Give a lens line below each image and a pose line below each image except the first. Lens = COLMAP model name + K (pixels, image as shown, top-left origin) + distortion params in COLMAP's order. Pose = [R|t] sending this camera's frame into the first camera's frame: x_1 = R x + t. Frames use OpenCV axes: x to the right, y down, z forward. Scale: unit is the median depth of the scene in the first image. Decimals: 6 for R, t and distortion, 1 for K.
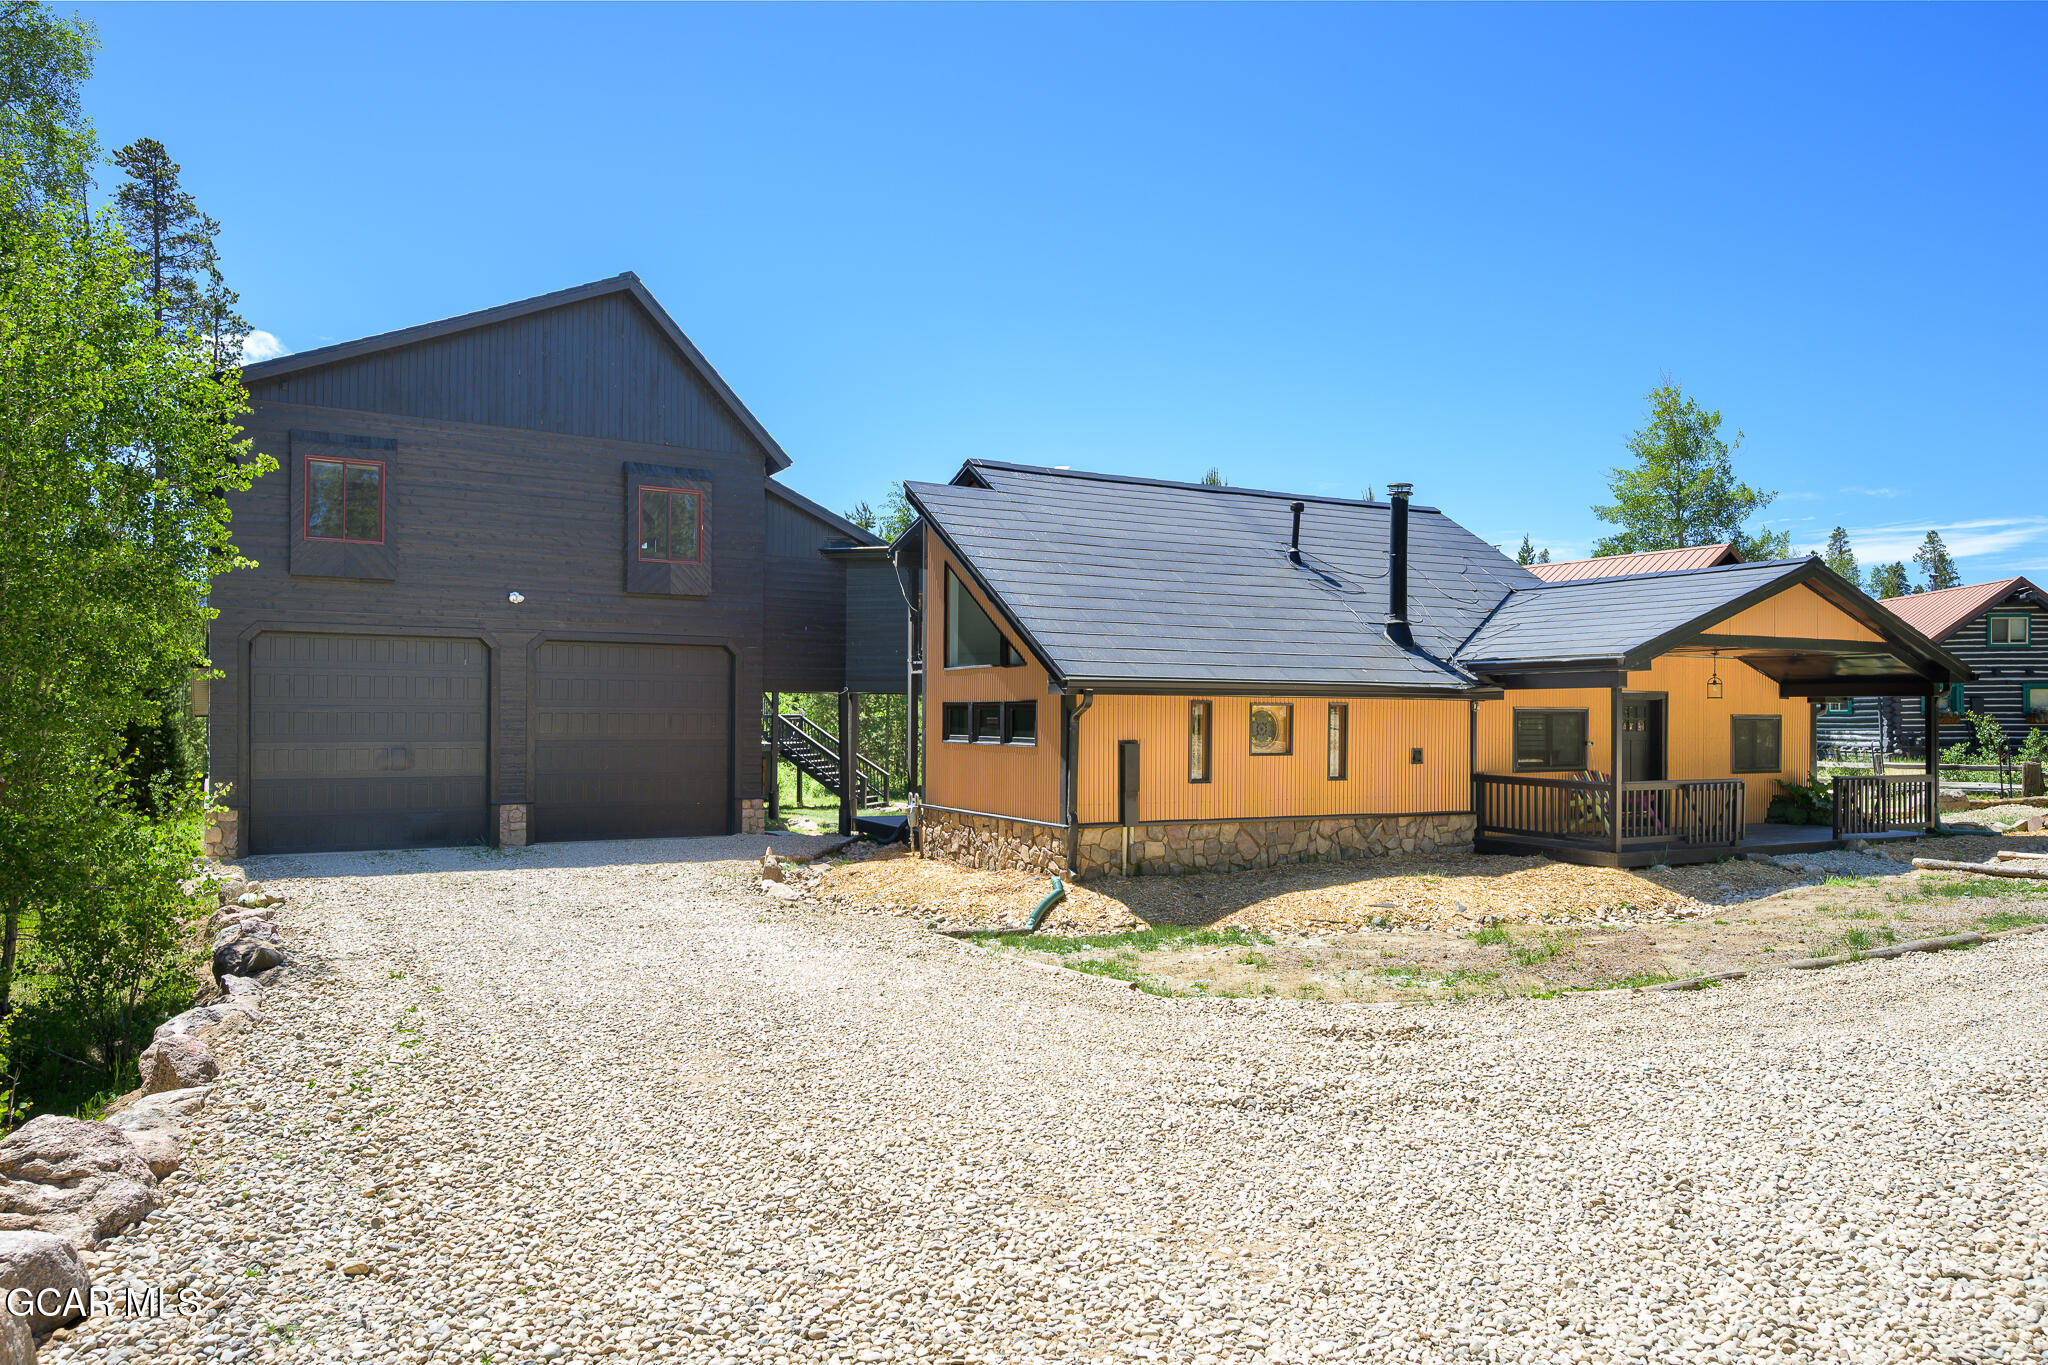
lens RADIAL K [[1255.2, 0, 1022.9], [0, 1255.2, 688.7], [0, 0, 1]] dist [-0.020348, 0.000503]
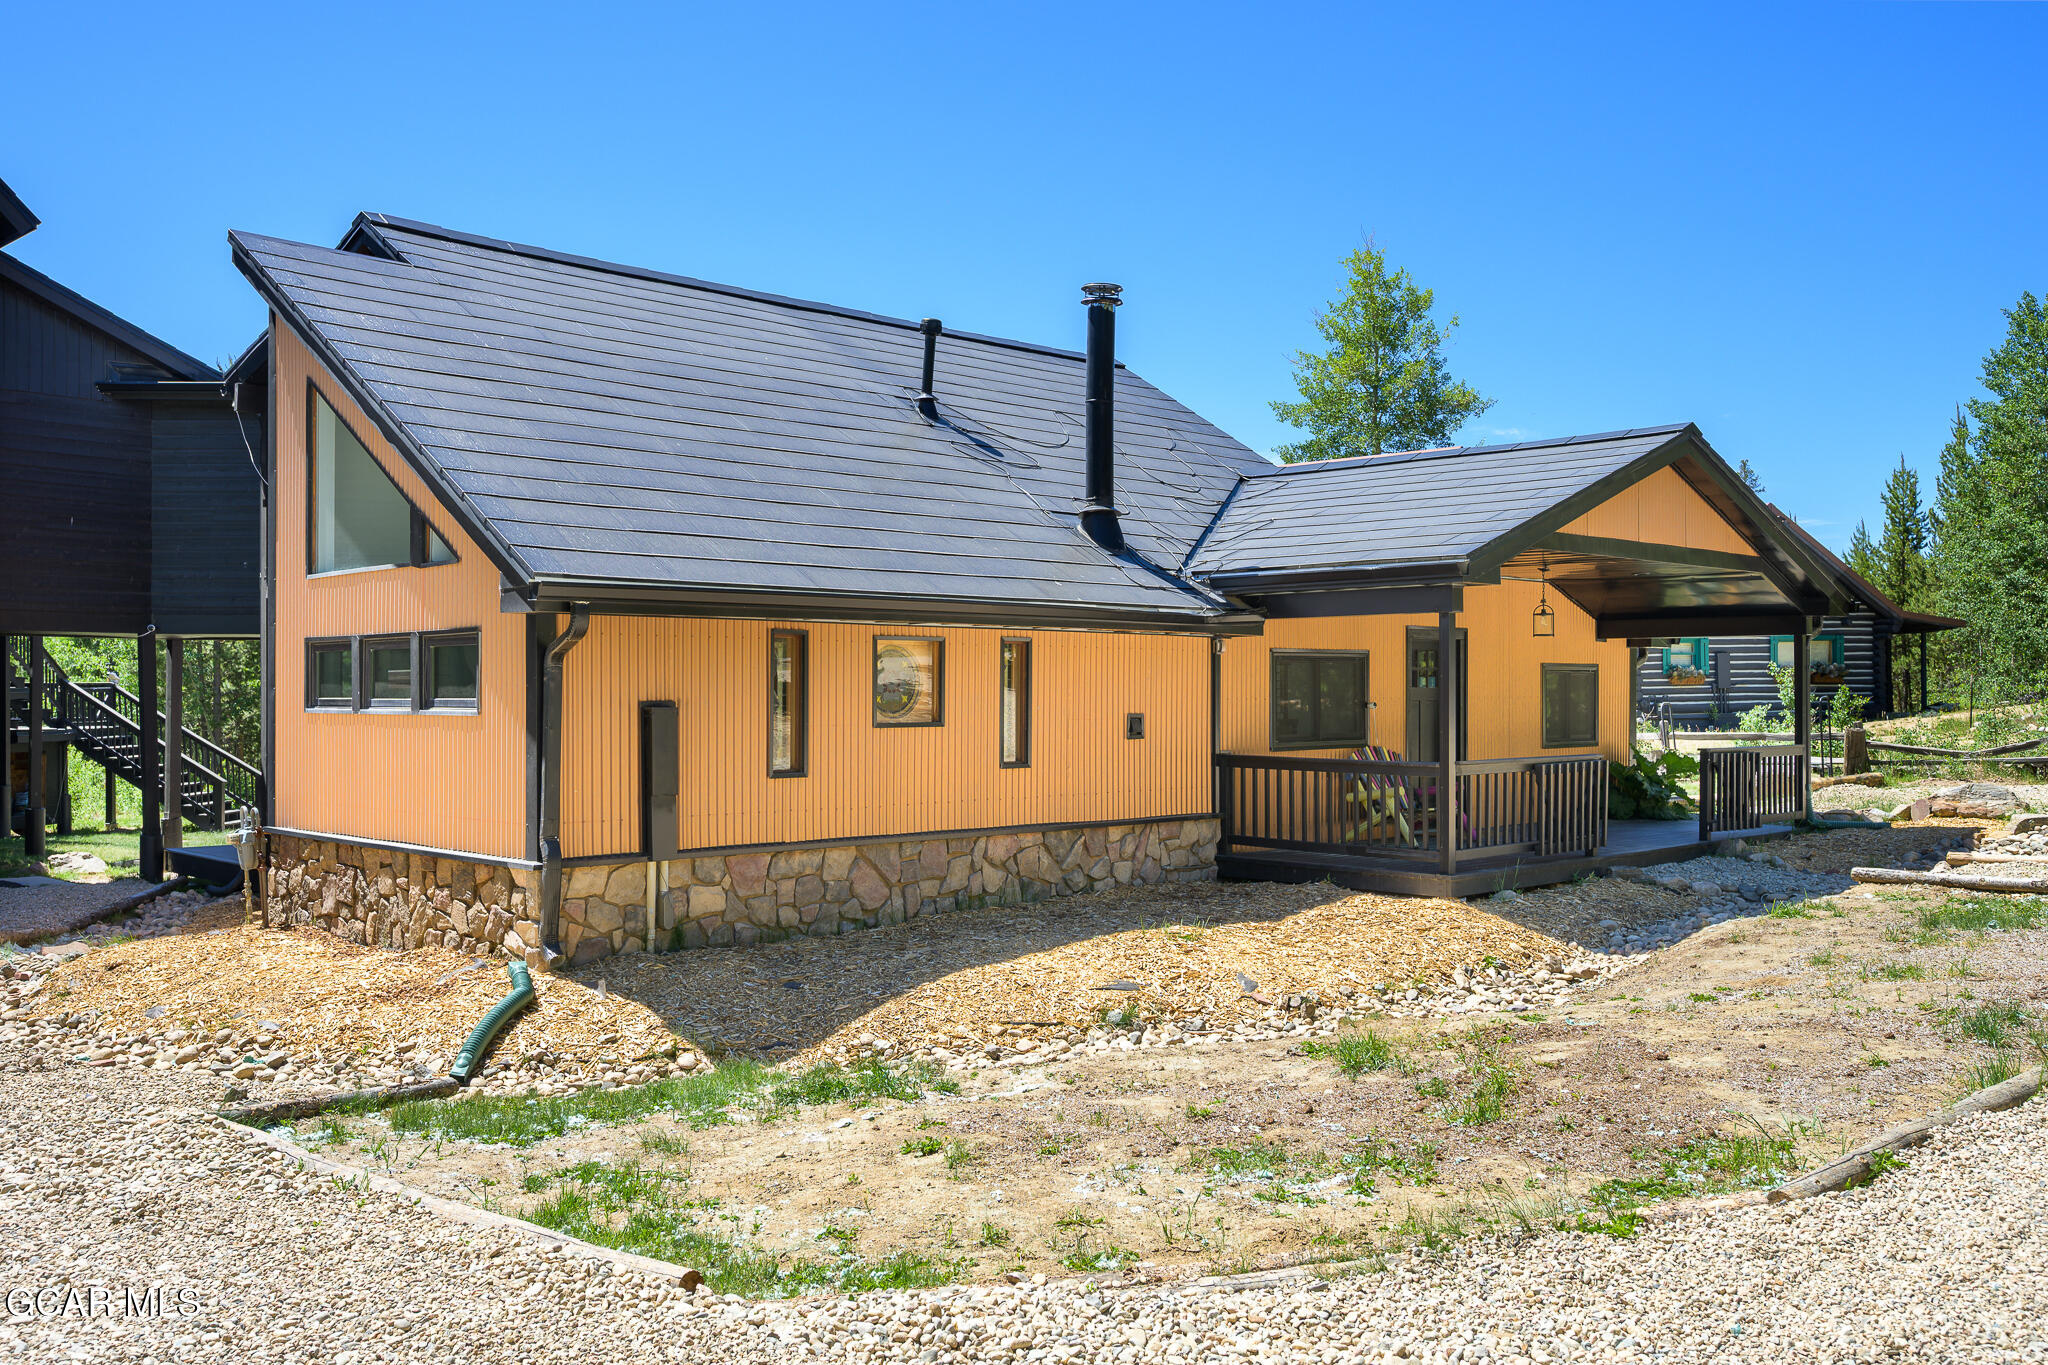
lens RADIAL K [[1760.0, 0, 1042.2], [0, 1760.0, 691.3], [0, 0, 1]] dist [-0.026548, 0.027394]
pose [[0.953813, -0.006631, 0.300327, 0.013109], [-0.001017, 0.999679, 0.025301, 0.015562], [-0.300398, -0.024437, 0.953501, 0.200628]]
